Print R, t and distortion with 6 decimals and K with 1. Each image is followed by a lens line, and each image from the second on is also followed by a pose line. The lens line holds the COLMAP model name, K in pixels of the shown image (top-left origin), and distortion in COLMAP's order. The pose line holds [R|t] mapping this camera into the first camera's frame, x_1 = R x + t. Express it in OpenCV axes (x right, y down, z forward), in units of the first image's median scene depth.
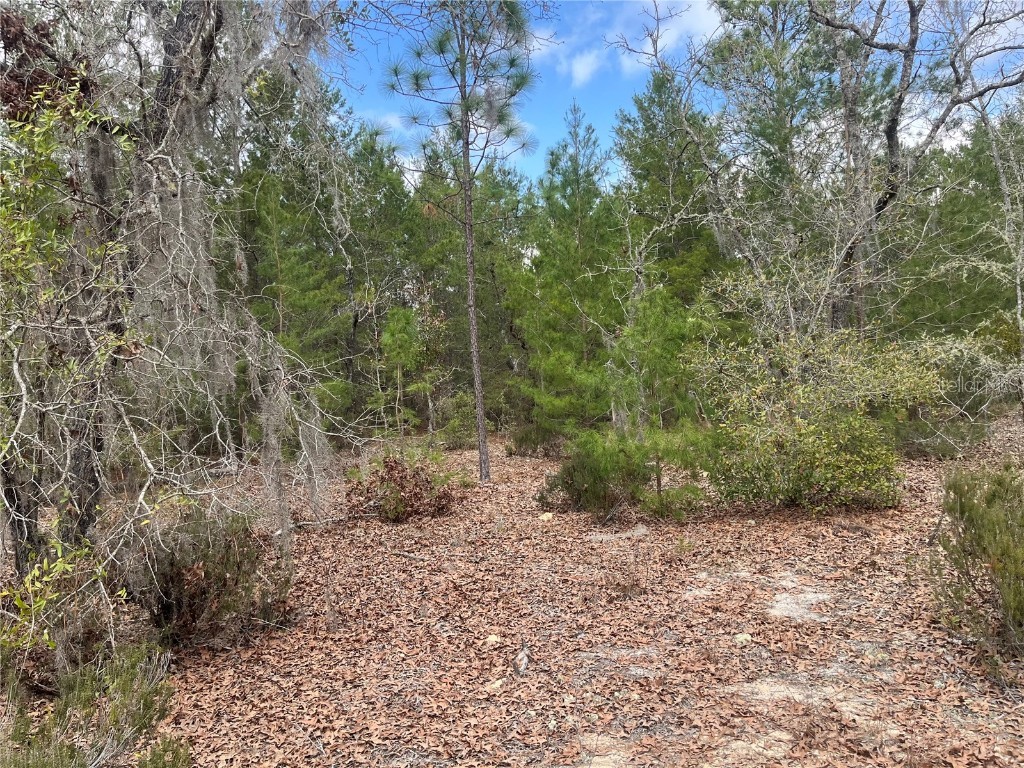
lens RADIAL K [[773.0, 0, 512.0], [0, 773.0, 384.0], [0, 0, 1]] dist [0.000945, 0.000147]
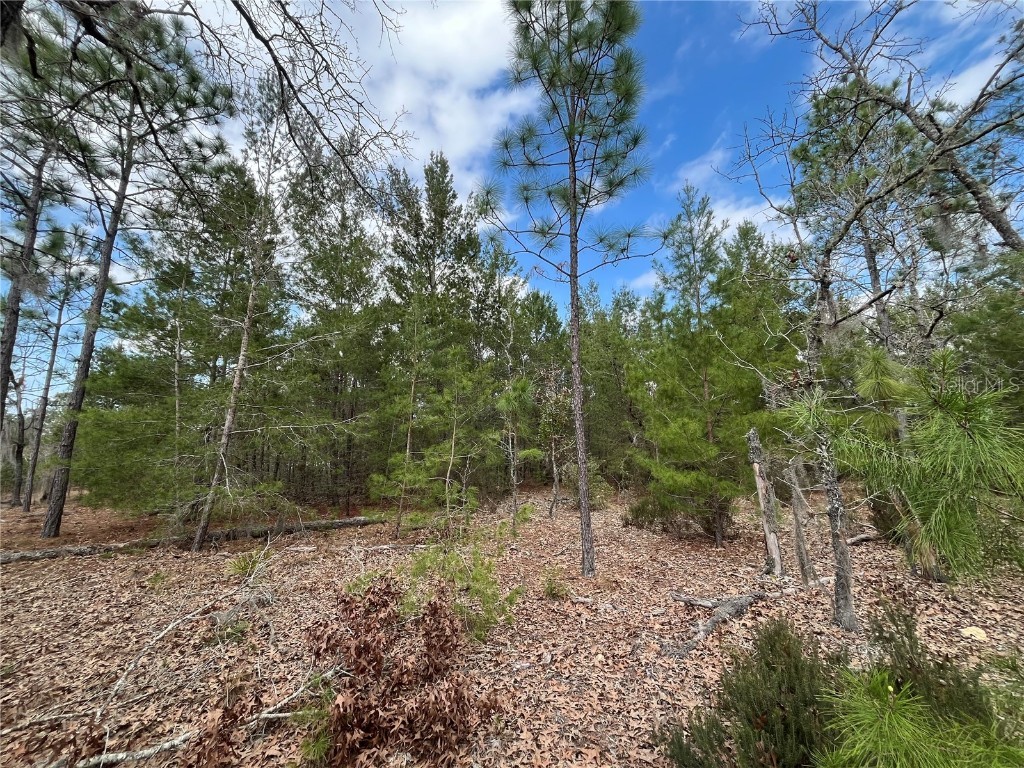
lens RADIAL K [[413.0, 0, 513.8], [0, 413.0, 378.9], [0, 0, 1]] dist [-0.007997, 0.000401]
pose [[0.959560, -0.008030, -0.281389, 0.011575], [-0.041547, 0.984606, -0.169777, 0.001298], [0.278420, 0.174602, 0.944455, 0.511293]]
